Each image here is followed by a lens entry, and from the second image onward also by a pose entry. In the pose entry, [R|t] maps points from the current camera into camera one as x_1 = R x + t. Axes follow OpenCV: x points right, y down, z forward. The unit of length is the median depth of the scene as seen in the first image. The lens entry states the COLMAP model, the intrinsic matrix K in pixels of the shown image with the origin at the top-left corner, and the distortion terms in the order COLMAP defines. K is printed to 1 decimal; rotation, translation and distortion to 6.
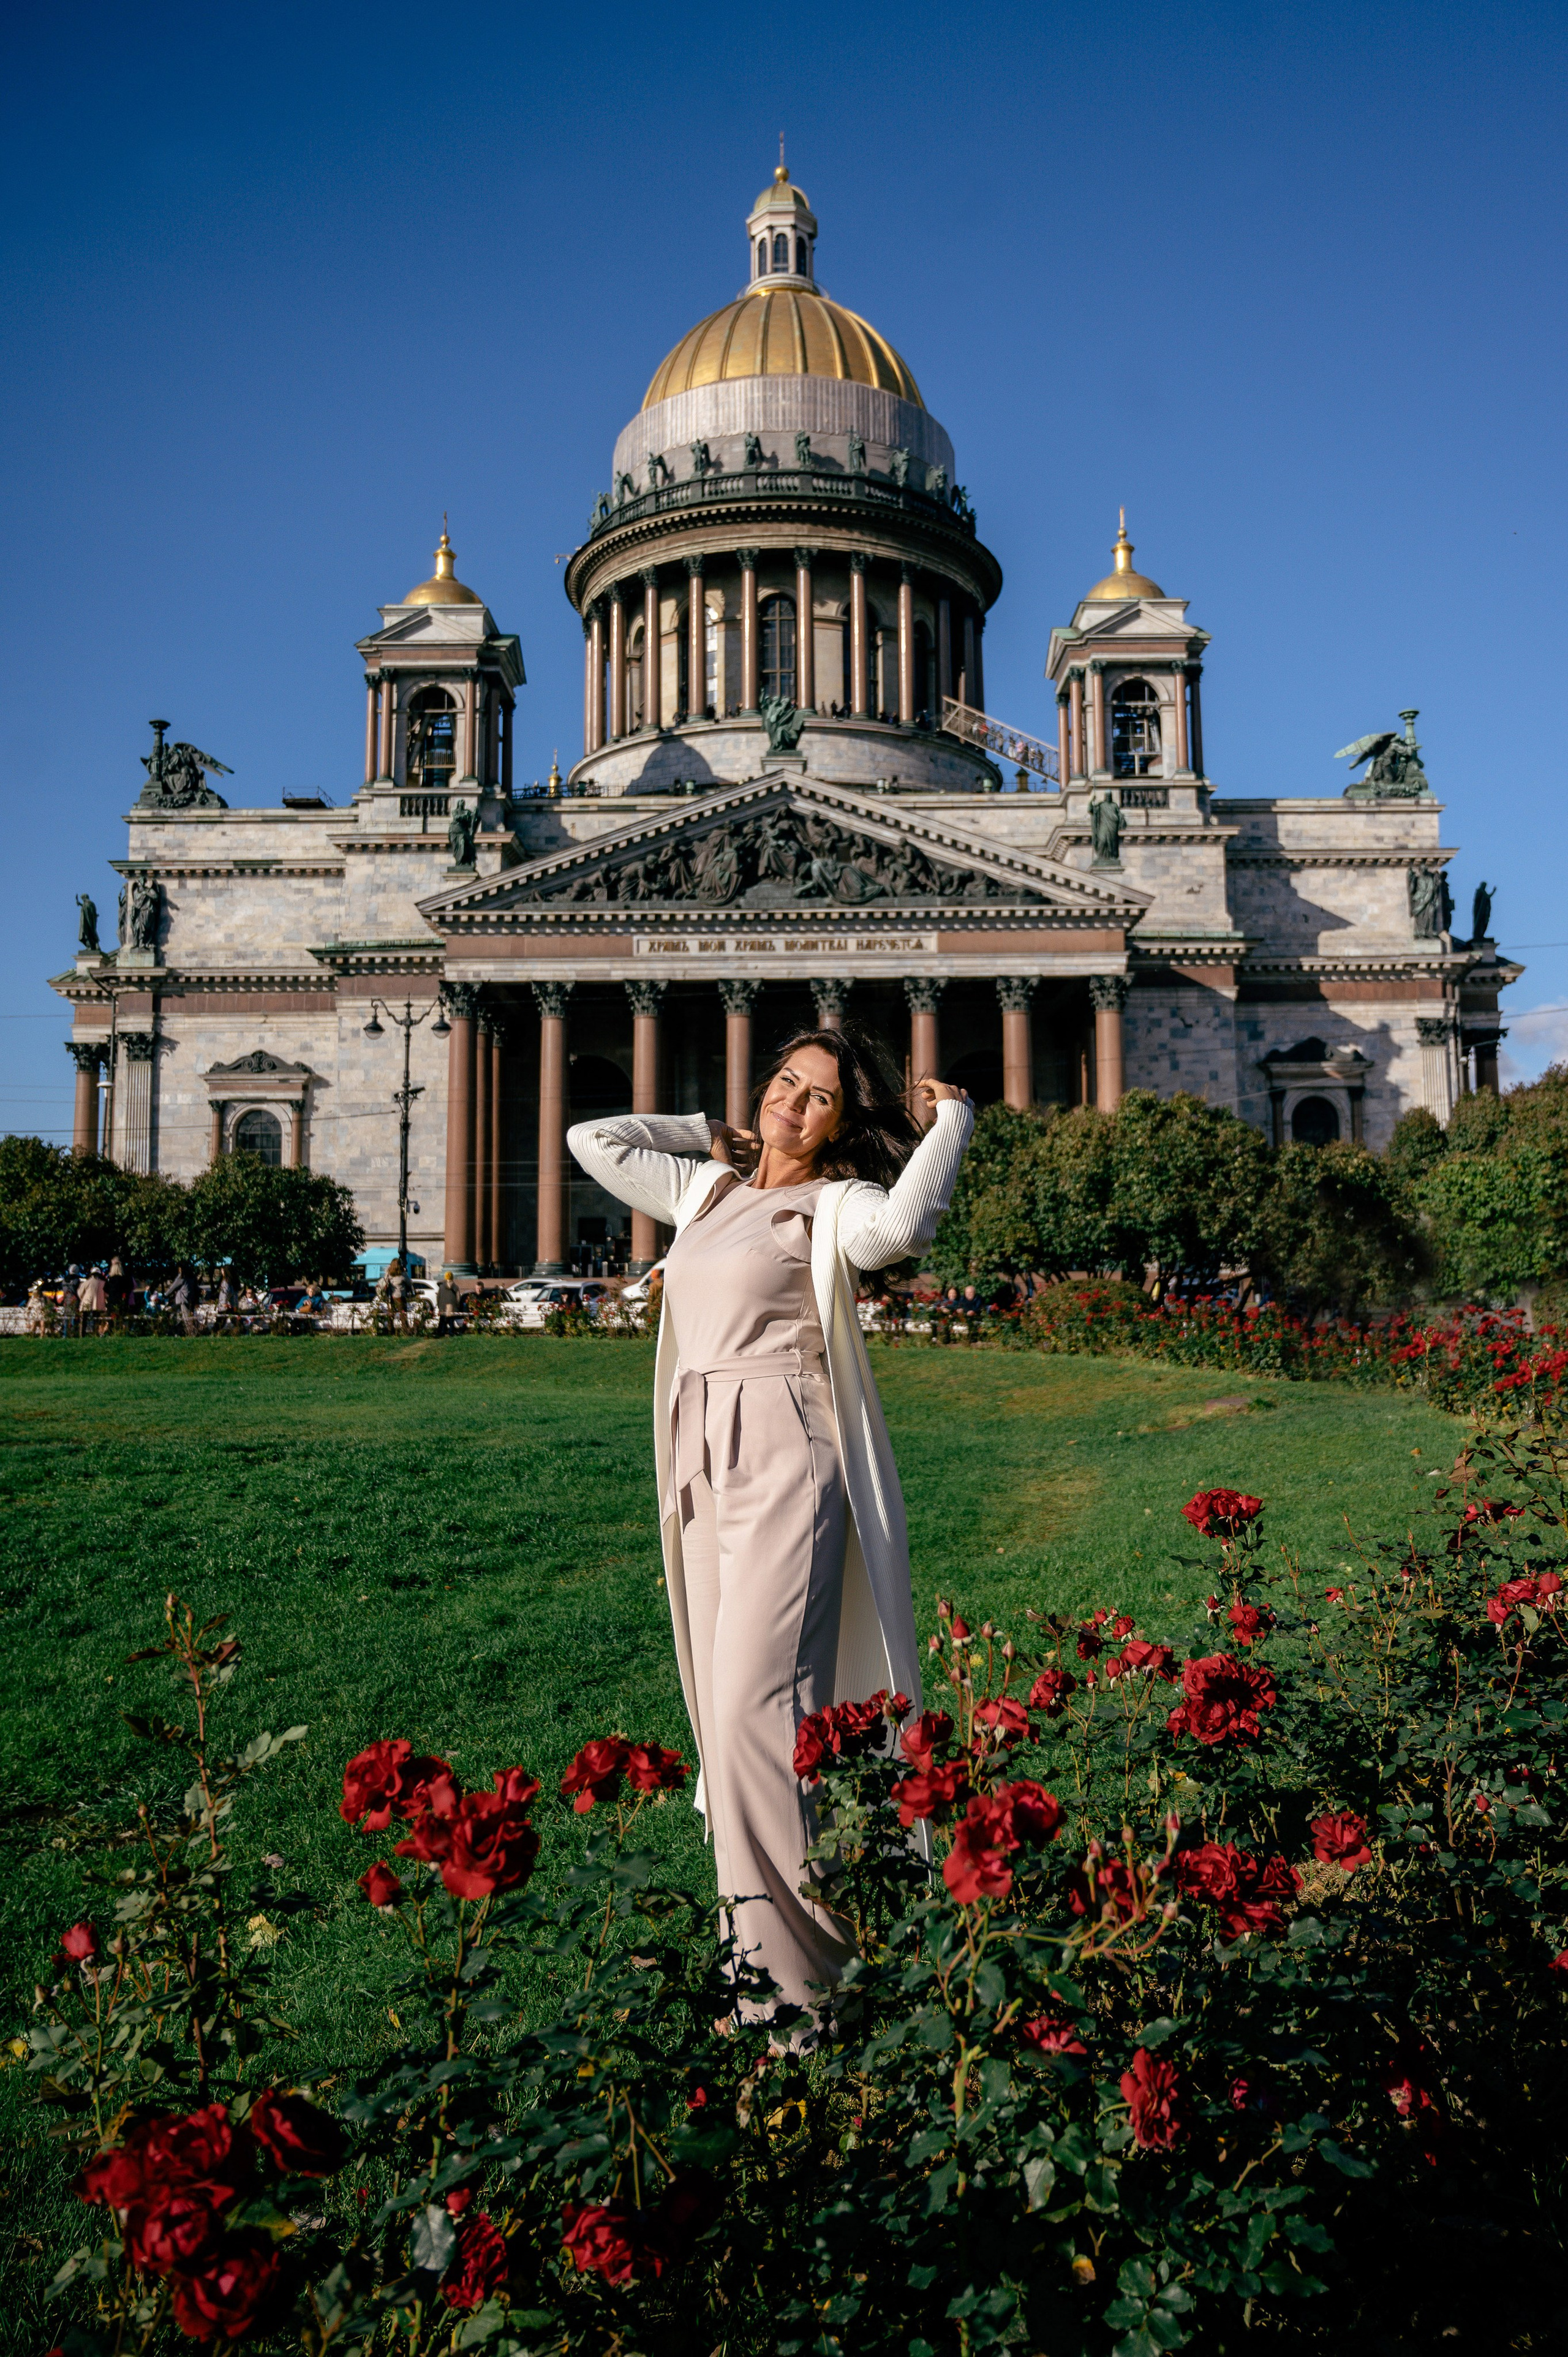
lens RADIAL K [[1678.7, 0, 797.8], [0, 1678.7, 1121.4], [0, 0, 1]] dist [0.000616, 0.003071]
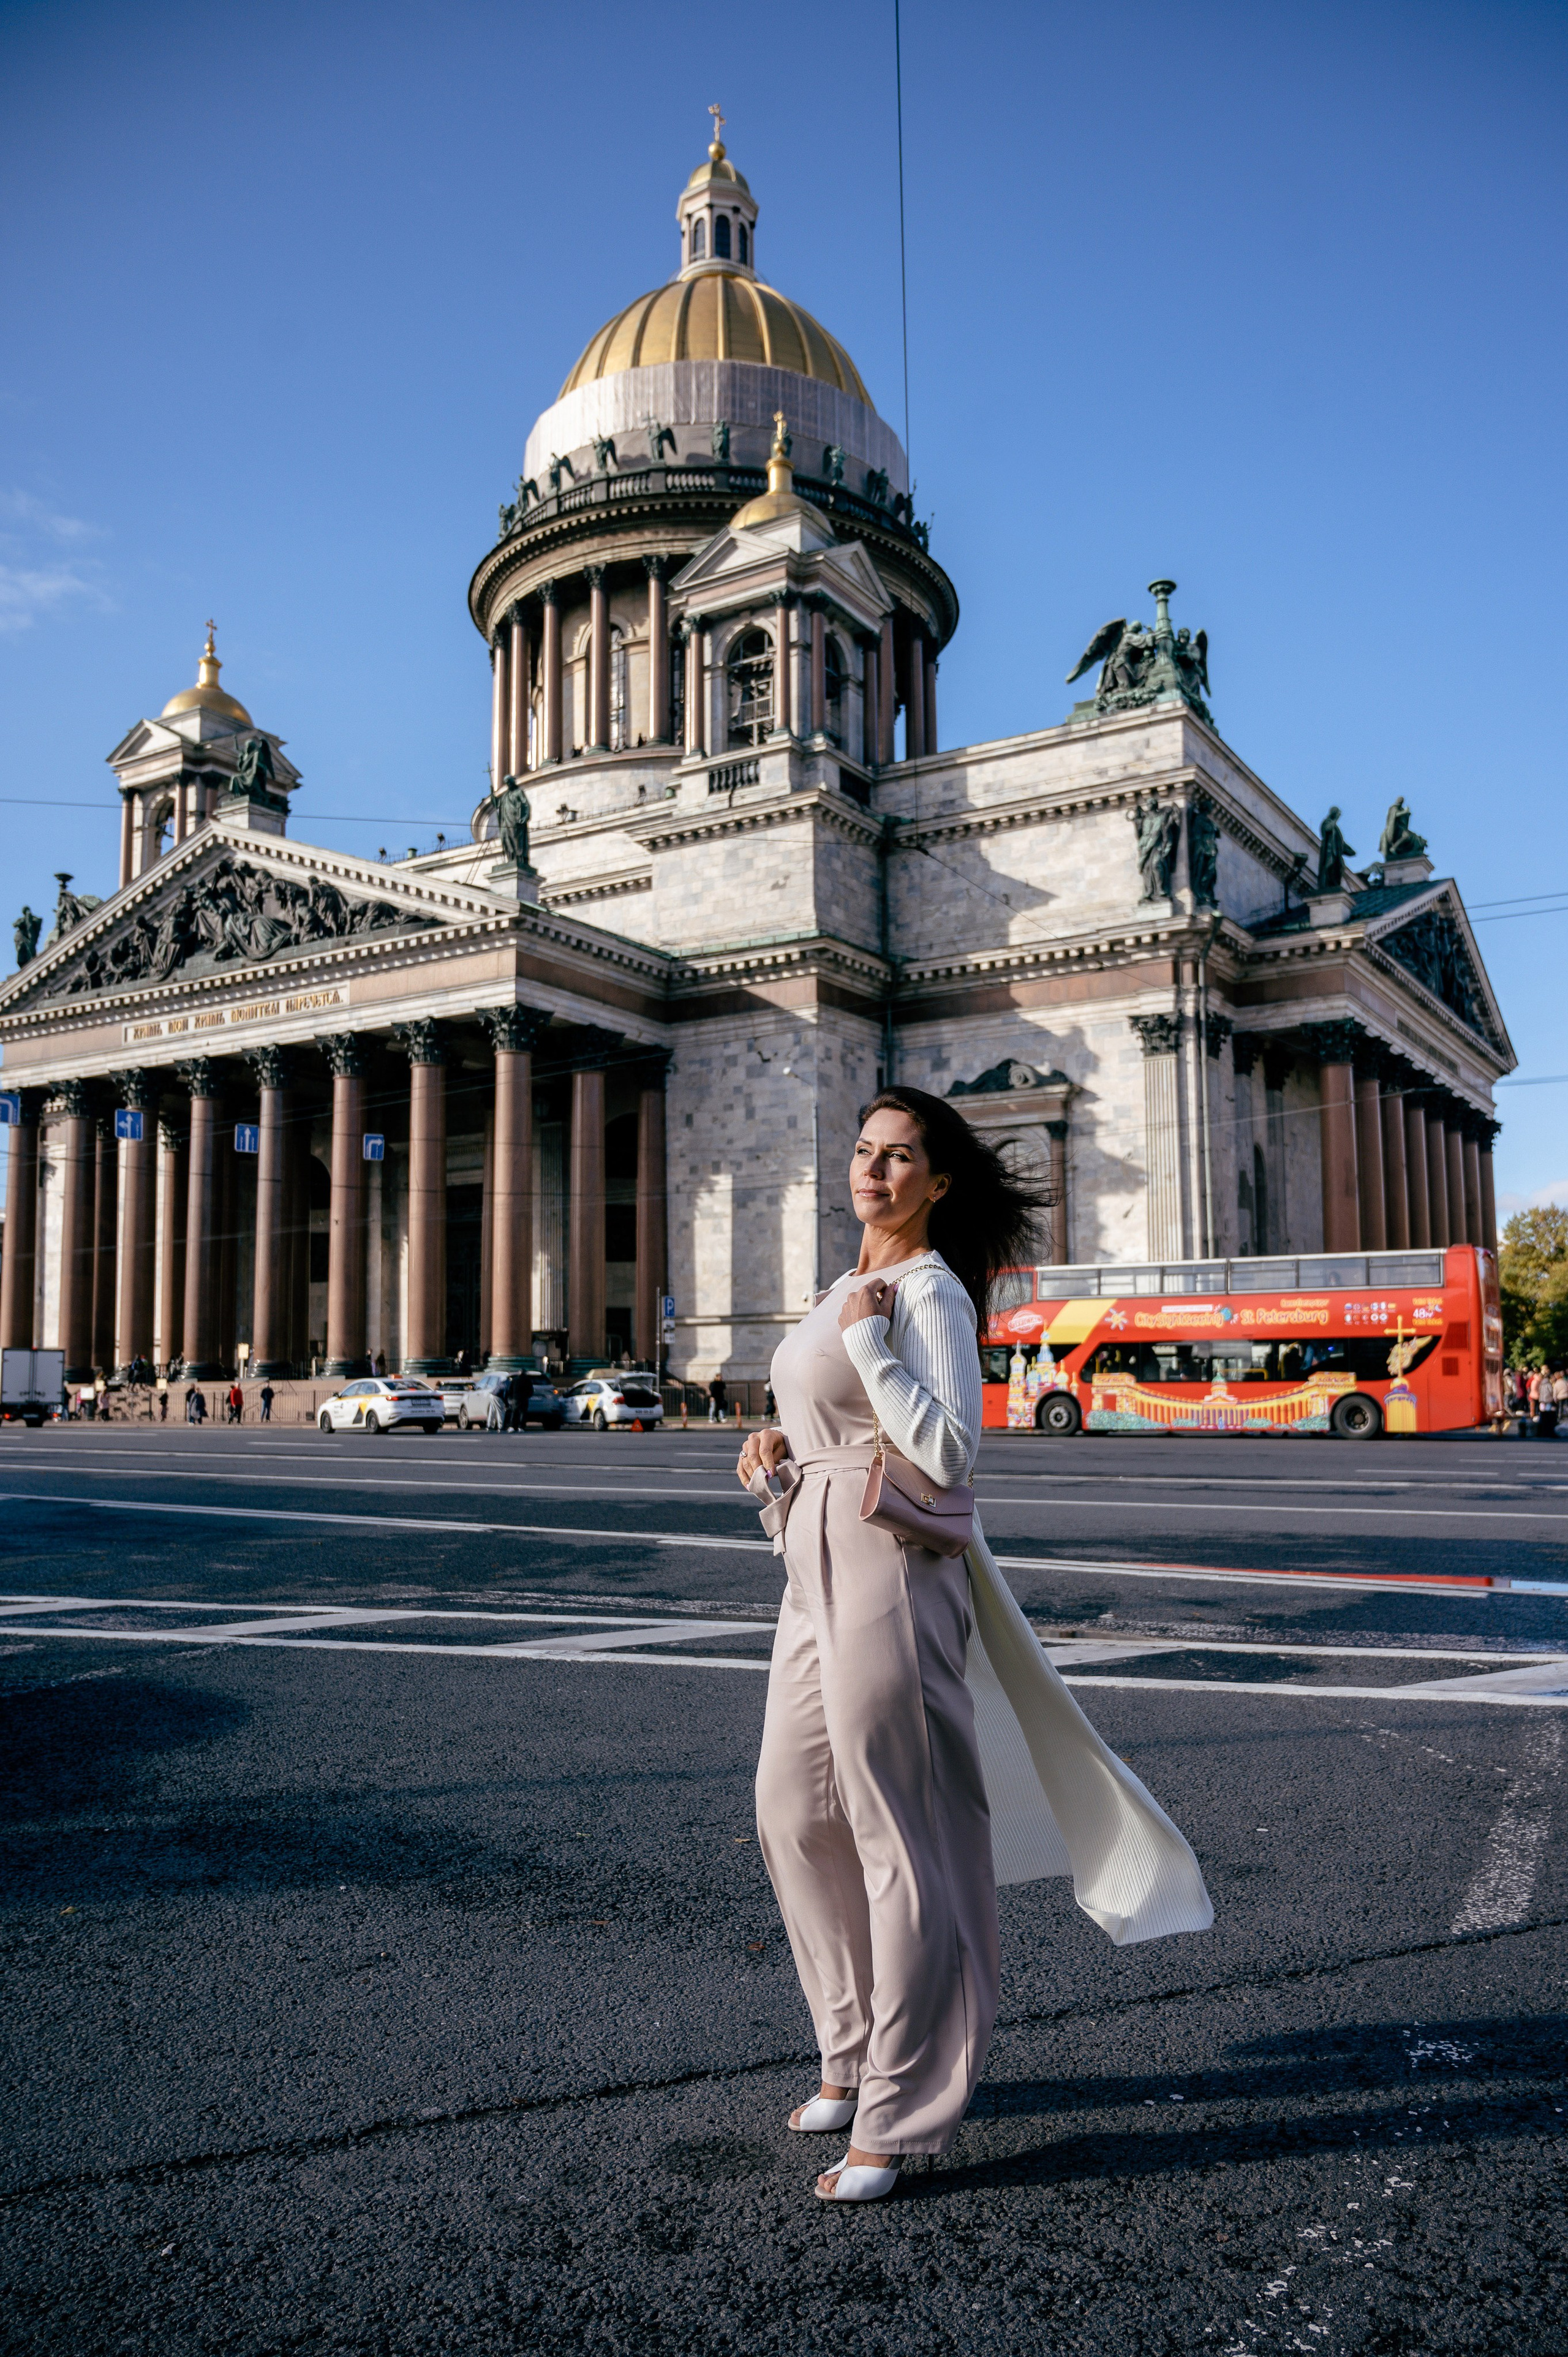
lens RADIAL K [[1679.0, 0, 801.3], [0, 1679.0, 1272.7], [0, 0, 1]] dist [0.000616, 0.003071]
pose [[0.867858, -0.041308, -0.495091, 0.589778], [0.047308, 0.998880, -0.000413, 0.039293], [0.494554, -0.023063, 0.868841, 0.316625]]
